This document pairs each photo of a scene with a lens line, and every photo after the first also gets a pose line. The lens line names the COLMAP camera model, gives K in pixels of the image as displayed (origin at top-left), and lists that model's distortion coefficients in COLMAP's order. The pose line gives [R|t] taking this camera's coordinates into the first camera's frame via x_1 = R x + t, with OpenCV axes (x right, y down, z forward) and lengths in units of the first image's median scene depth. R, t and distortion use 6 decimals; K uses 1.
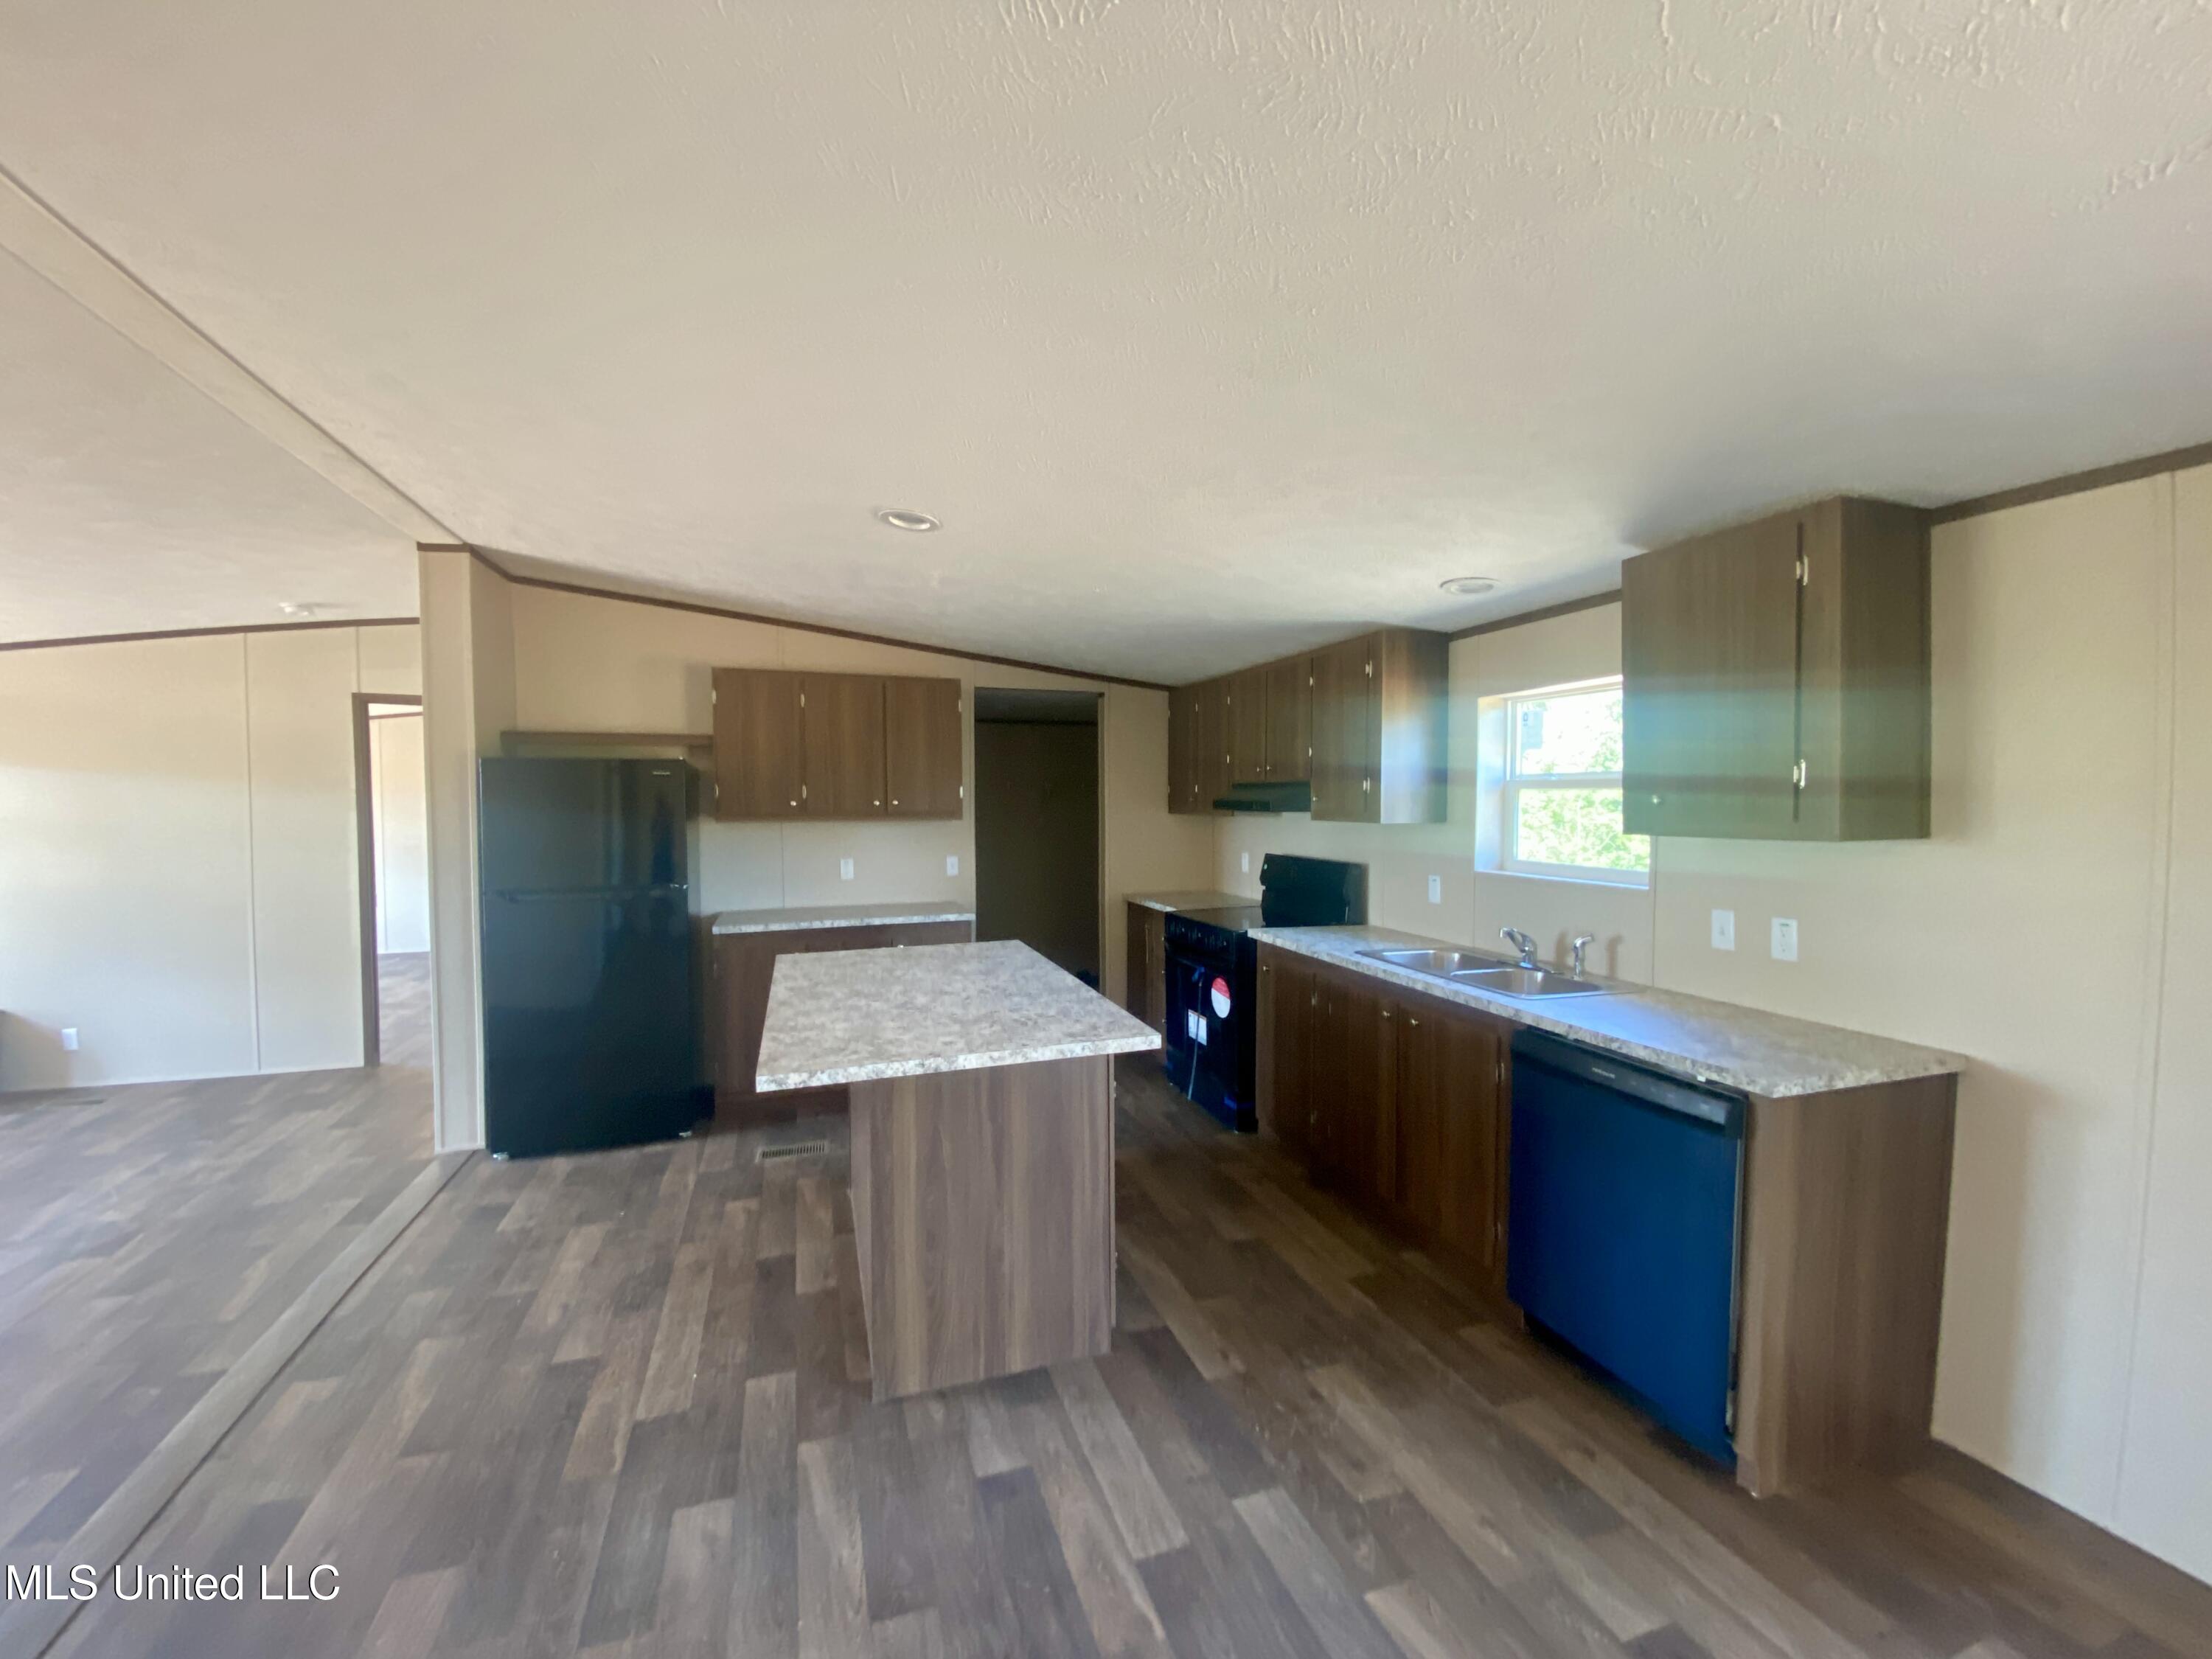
lens RADIAL K [[894.4, 0, 1099.3], [0, 894.4, 834.1], [0, 0, 1]] dist [0.048912, -0.033077]
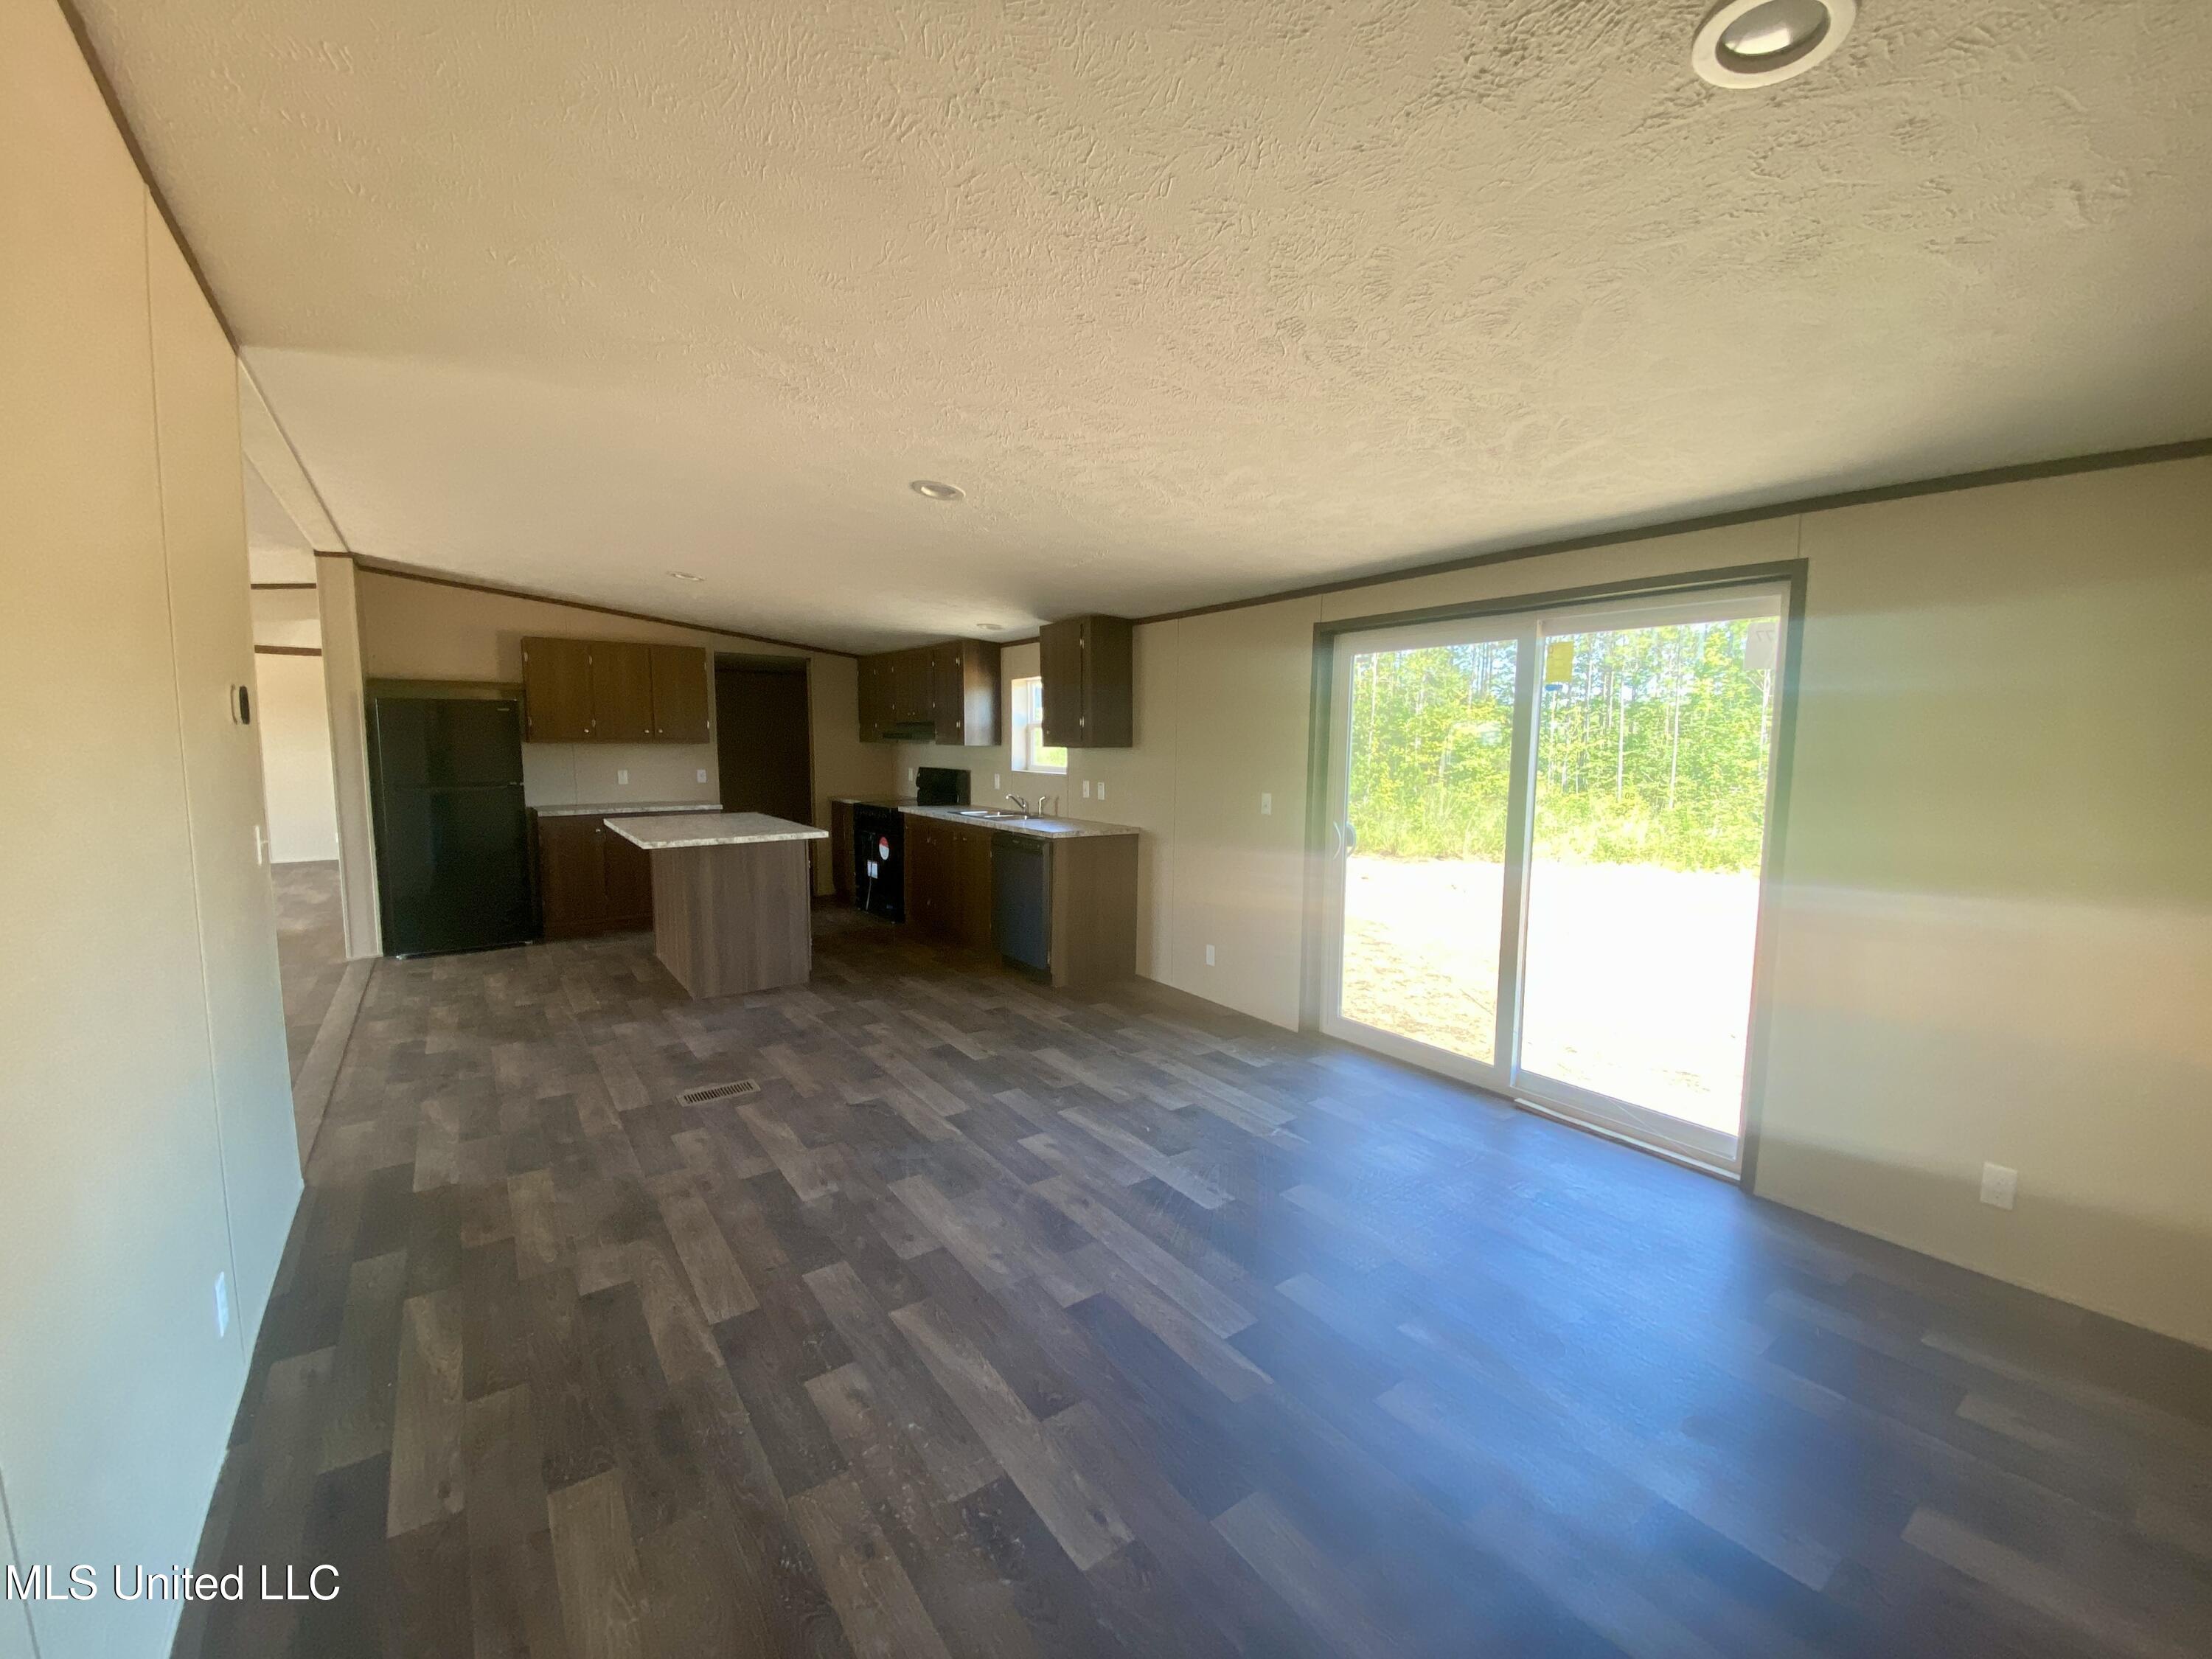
lens RADIAL K [[894.4, 0, 1099.3], [0, 894.4, 834.1], [0, 0, 1]] dist [0.048912, -0.033077]
pose [[0.958811, -0.021567, 0.283227, 0.051923], [0.002356, 0.997683, 0.067995, 0.045685], [-0.284037, -0.064528, 0.956640, -0.858774]]
